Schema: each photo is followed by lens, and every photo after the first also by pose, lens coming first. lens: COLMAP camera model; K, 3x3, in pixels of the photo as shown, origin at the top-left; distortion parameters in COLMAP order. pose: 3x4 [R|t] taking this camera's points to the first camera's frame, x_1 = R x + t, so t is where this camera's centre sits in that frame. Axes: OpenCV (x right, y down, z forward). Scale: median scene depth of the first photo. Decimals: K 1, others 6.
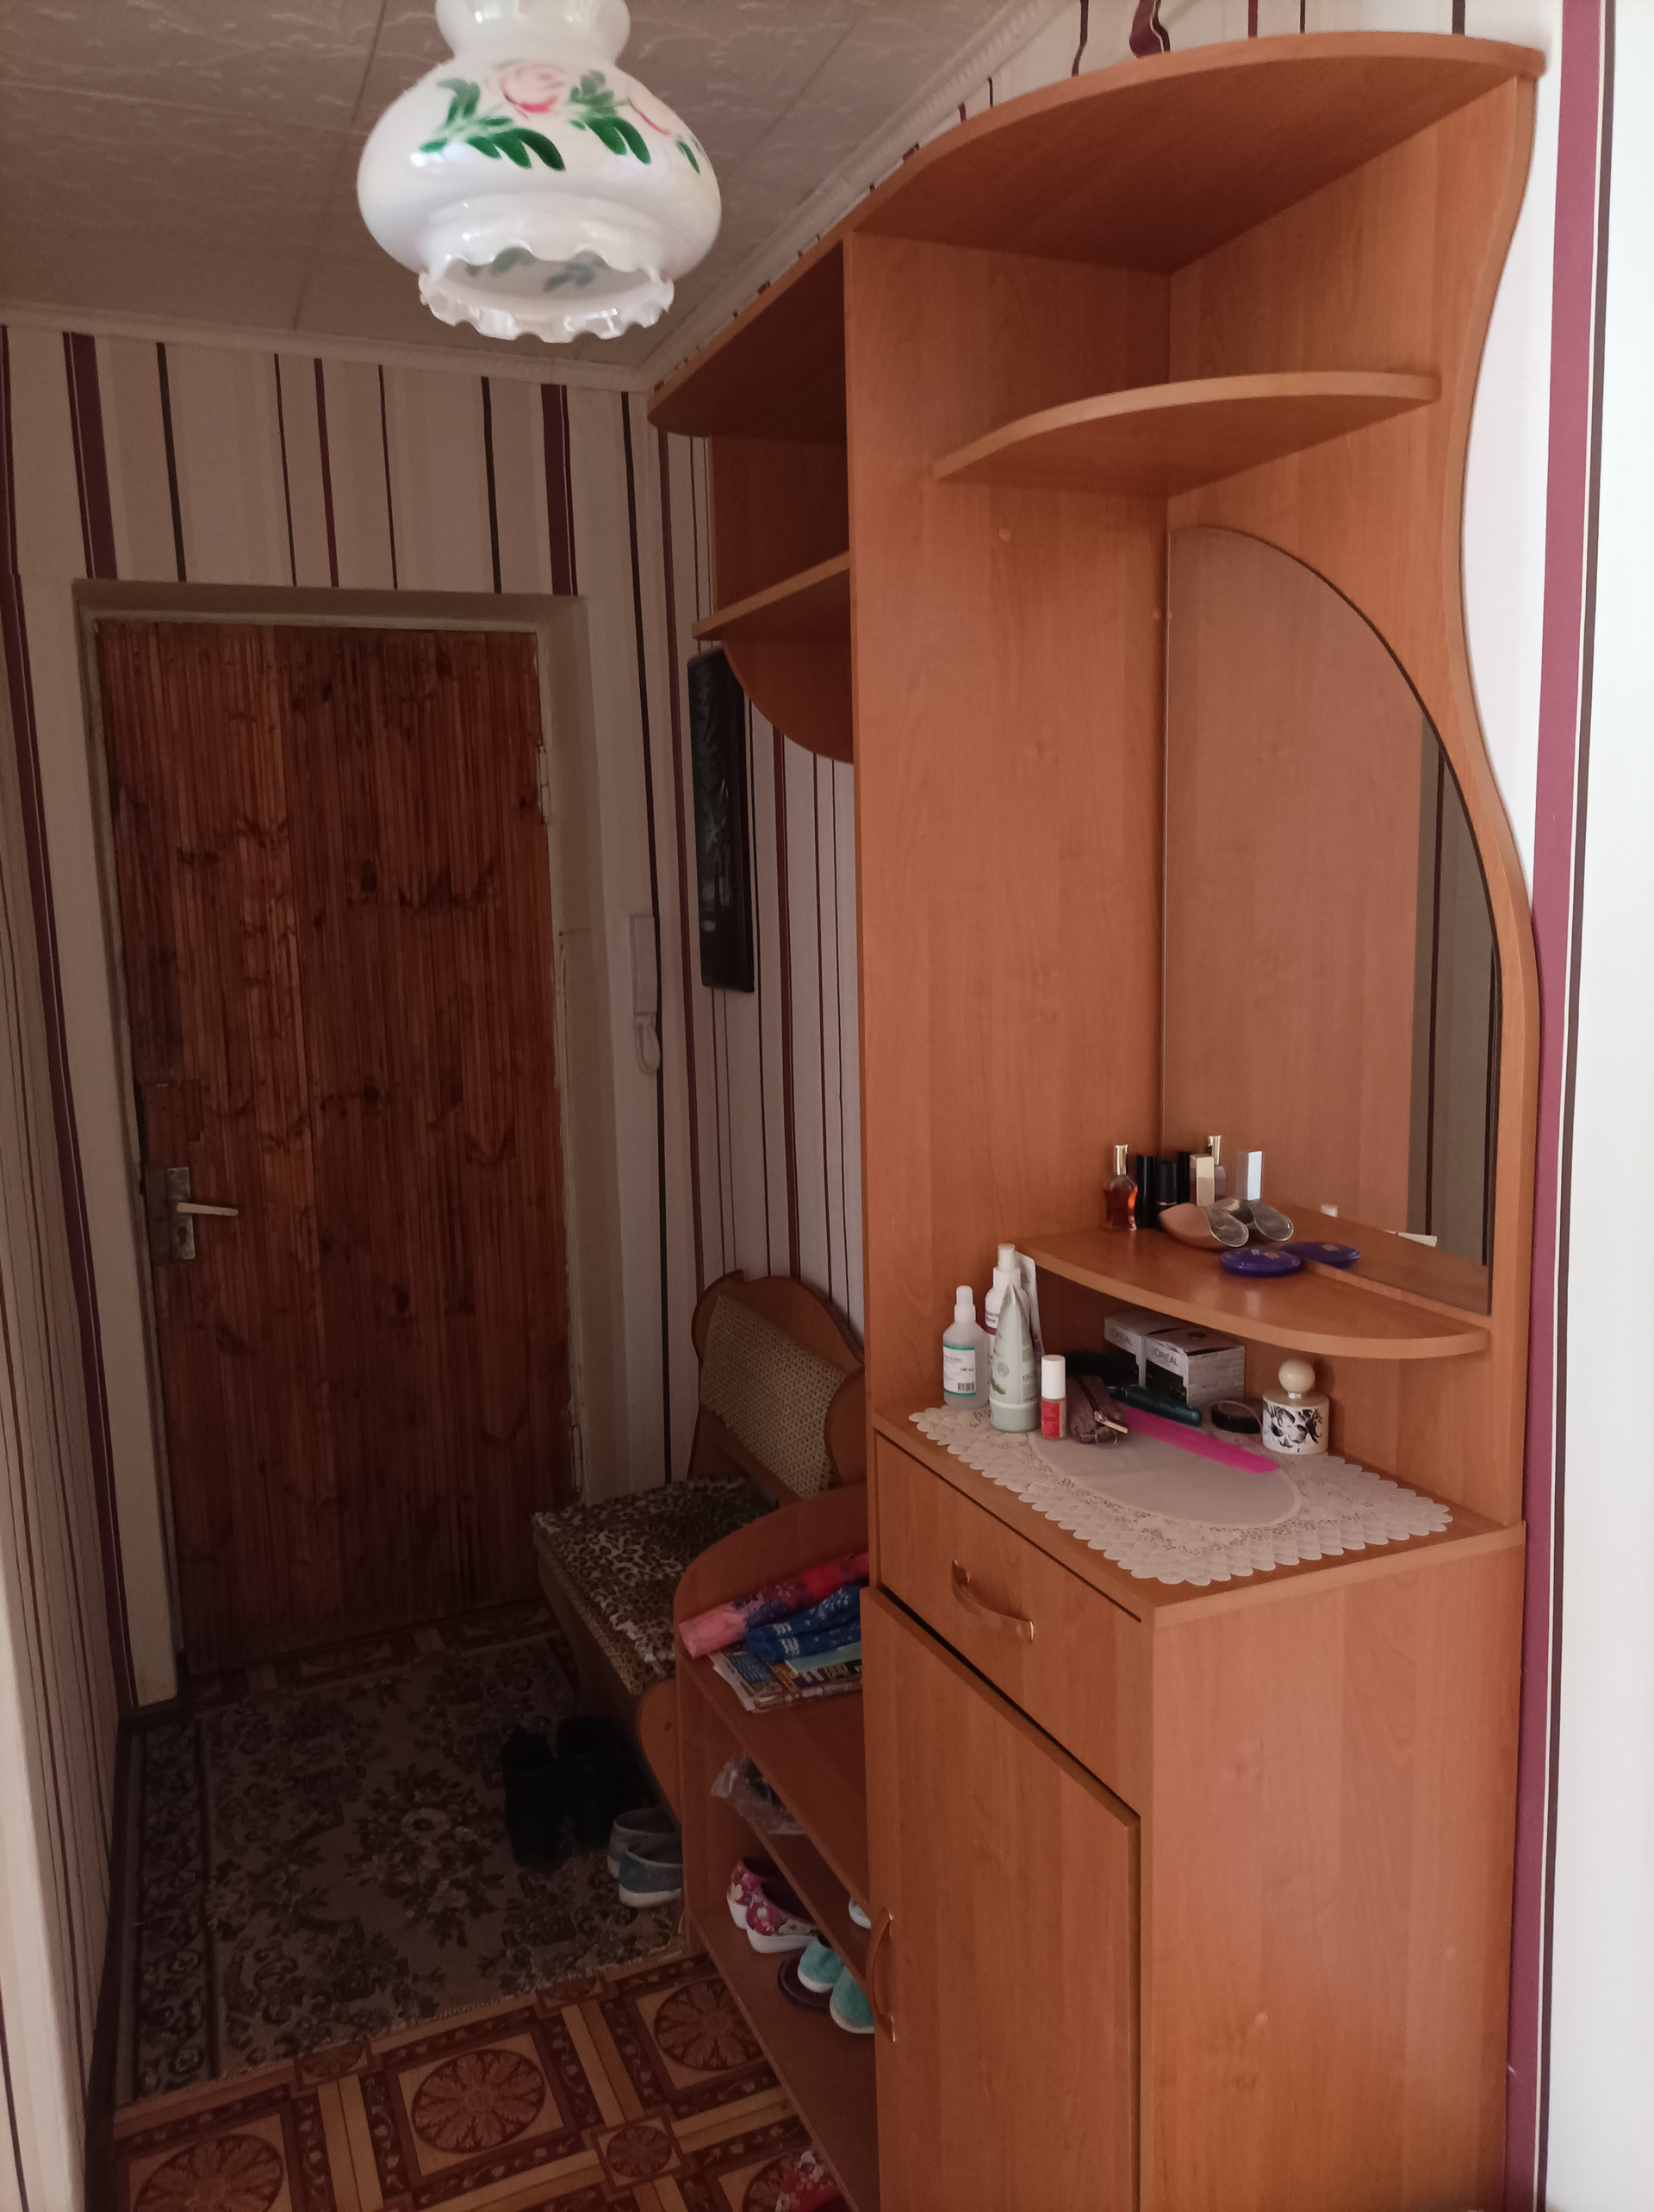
lens RADIAL K [[1620.8, 0, 828.7], [0, 1620.8, 1104.5], [0, 0, 1]] dist [0.040558, -0.031101]
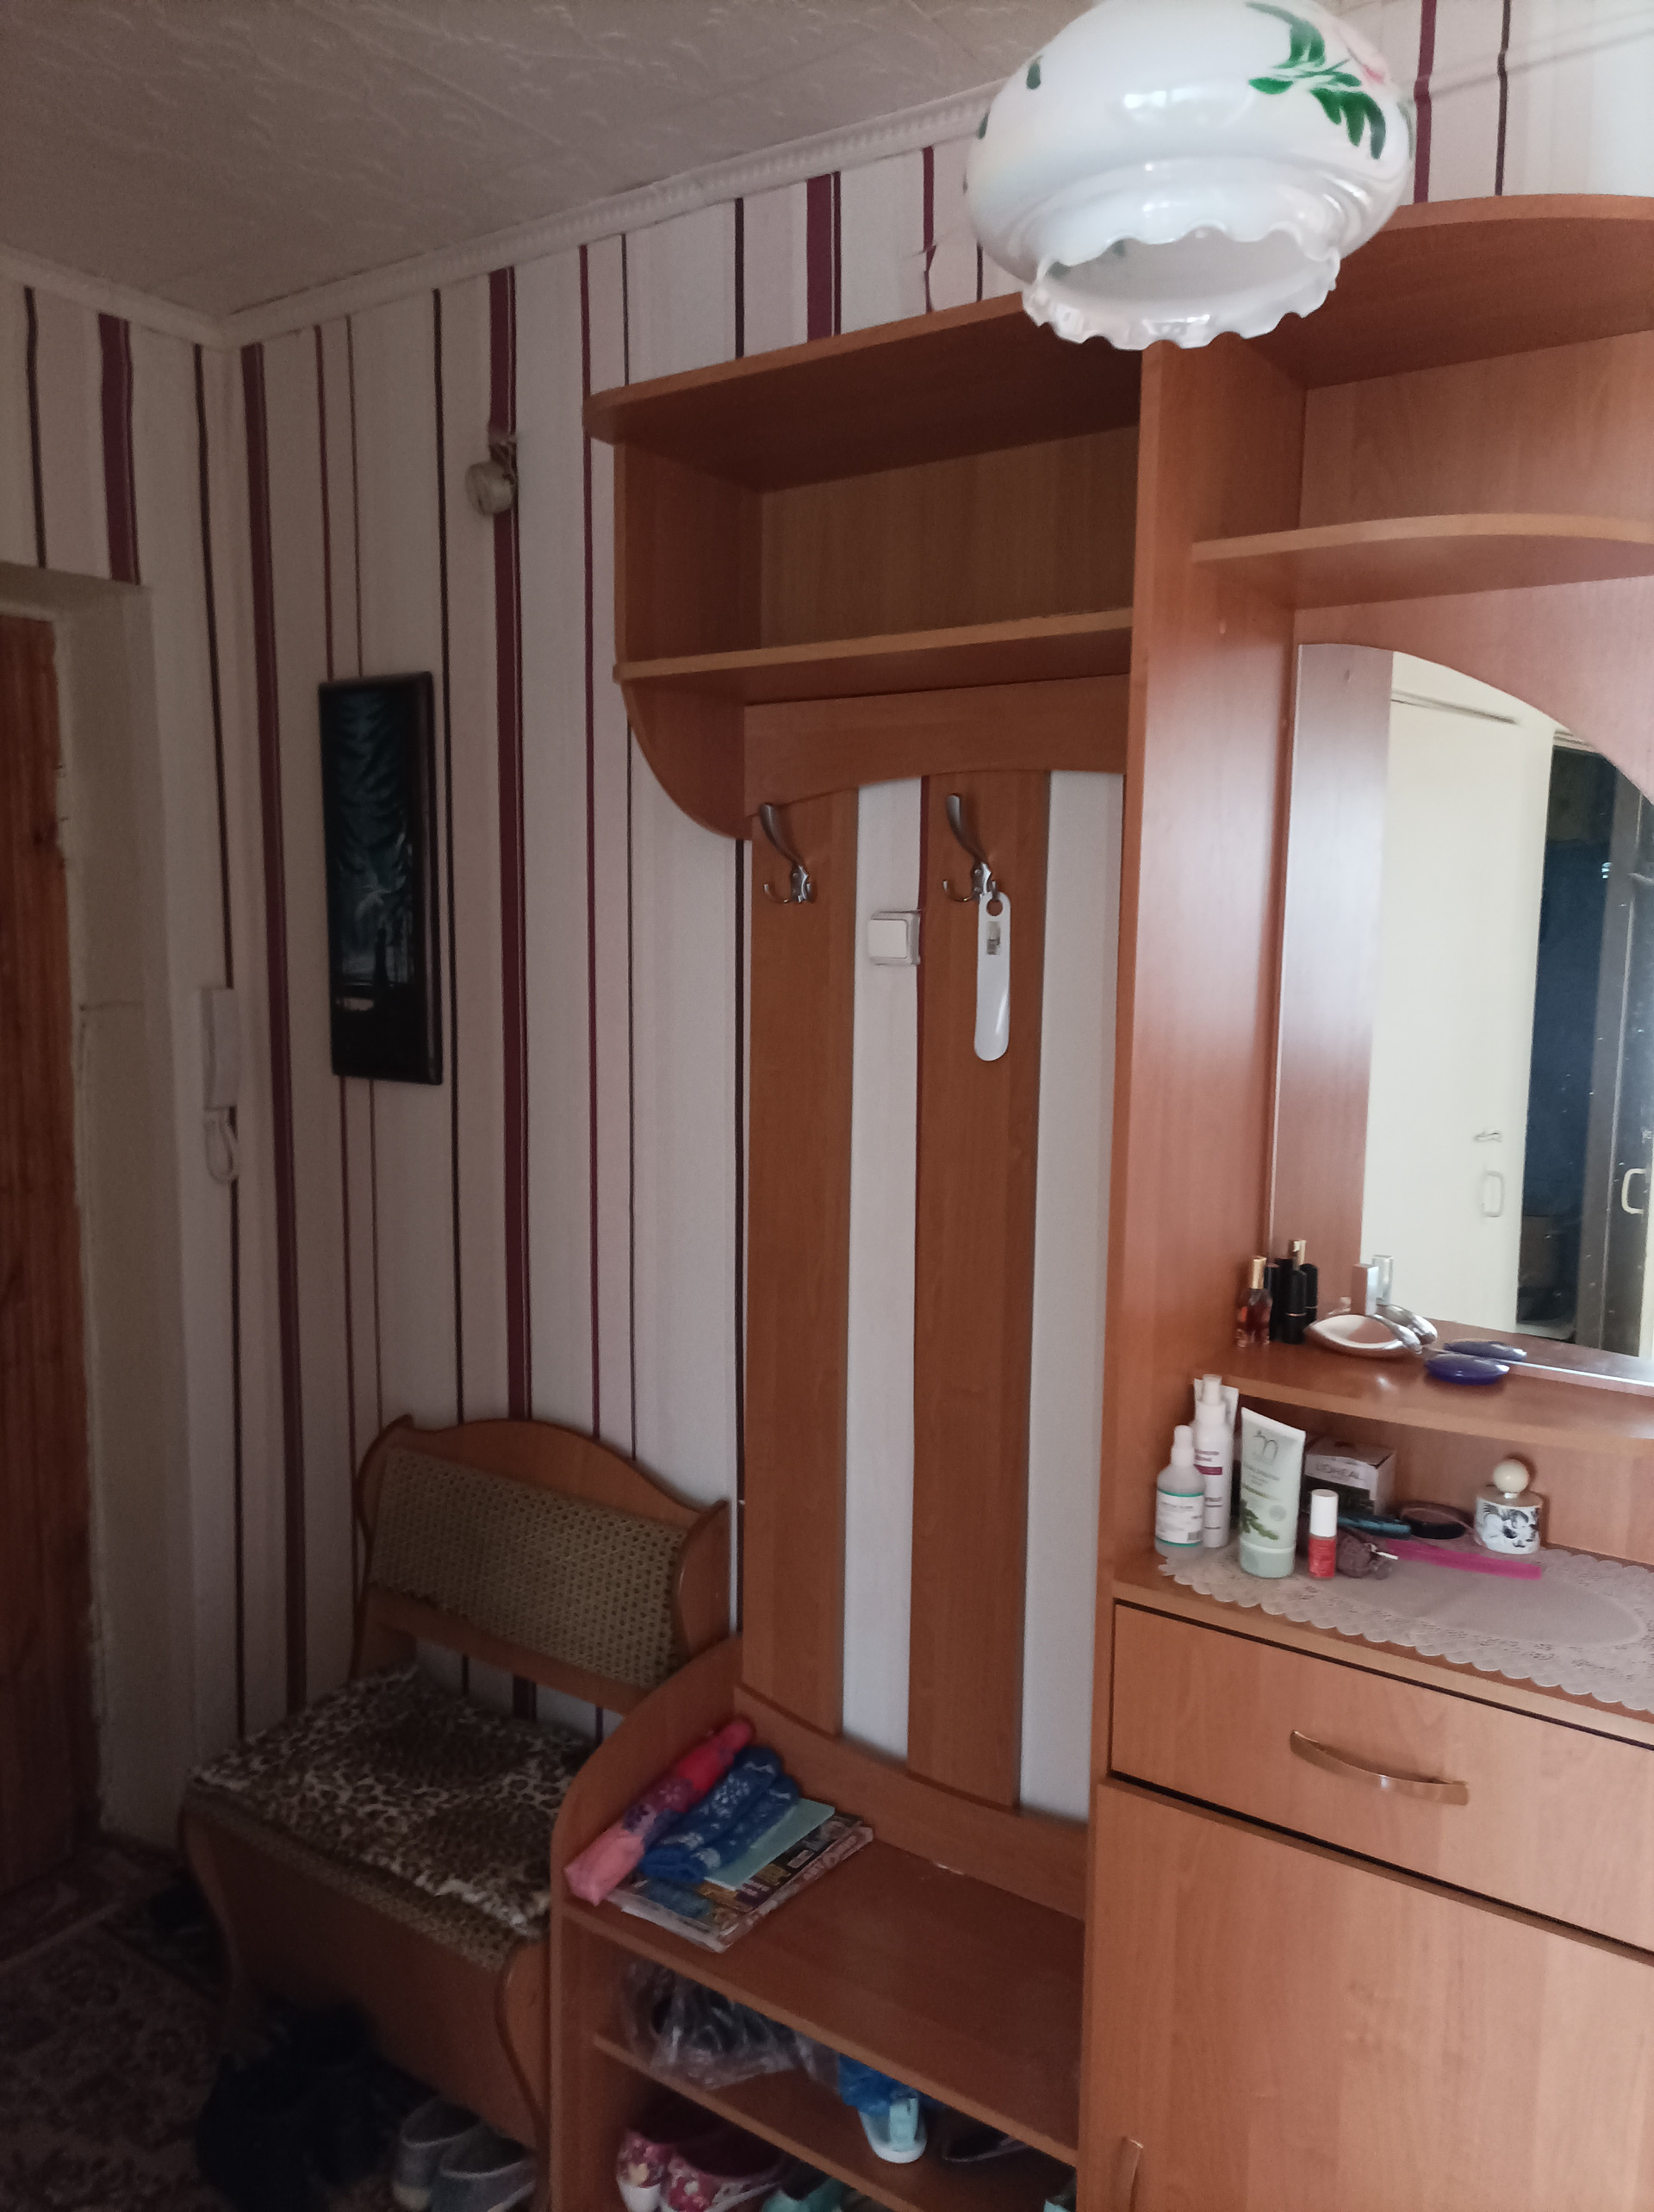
lens RADIAL K [[1620.8, 0, 828.7], [0, 1620.8, 1104.5], [0, 0, 1]] dist [0.040558, -0.031101]
pose [[0.853480, -0.025389, 0.520507, -0.388254], [0.041324, 0.998964, -0.019033, -0.041909], [-0.519485, 0.037754, 0.853645, 0.211132]]
